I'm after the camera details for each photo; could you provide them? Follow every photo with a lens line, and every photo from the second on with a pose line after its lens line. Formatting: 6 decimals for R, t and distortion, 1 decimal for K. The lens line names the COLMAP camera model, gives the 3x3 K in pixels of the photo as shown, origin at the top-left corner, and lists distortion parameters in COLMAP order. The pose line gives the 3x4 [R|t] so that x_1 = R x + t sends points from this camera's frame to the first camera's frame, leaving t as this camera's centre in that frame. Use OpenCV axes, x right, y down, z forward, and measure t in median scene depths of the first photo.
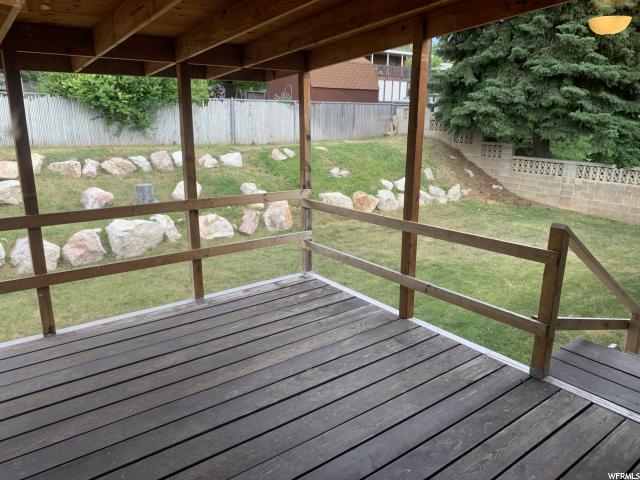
lens RADIAL K [[482.4, 0, 320.0], [0, 482.4, 227.9], [0, 0, 1]] dist [0.007509, -0.006330]
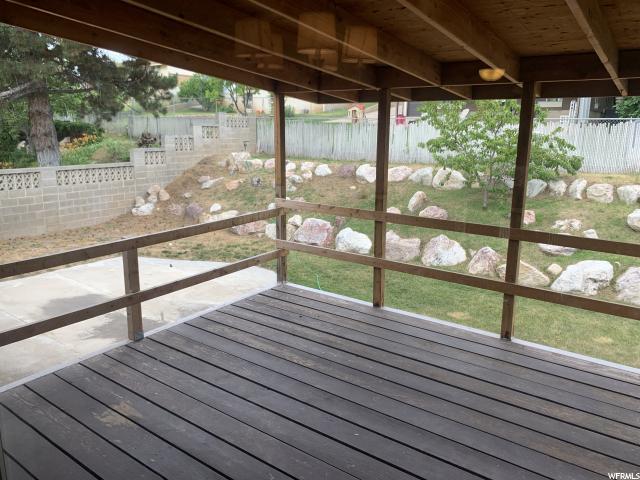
lens RADIAL K [[480.2, 0, 320.0], [0, 480.2, 240.0], [0, 0, 1]] dist [-0.003587, -0.002944]
pose [[0.294436, 0.207789, -0.932808, 0.286785], [-0.237928, 0.961281, 0.139030, -0.045259], [0.925580, 0.181006, 0.332474, 0.212911]]
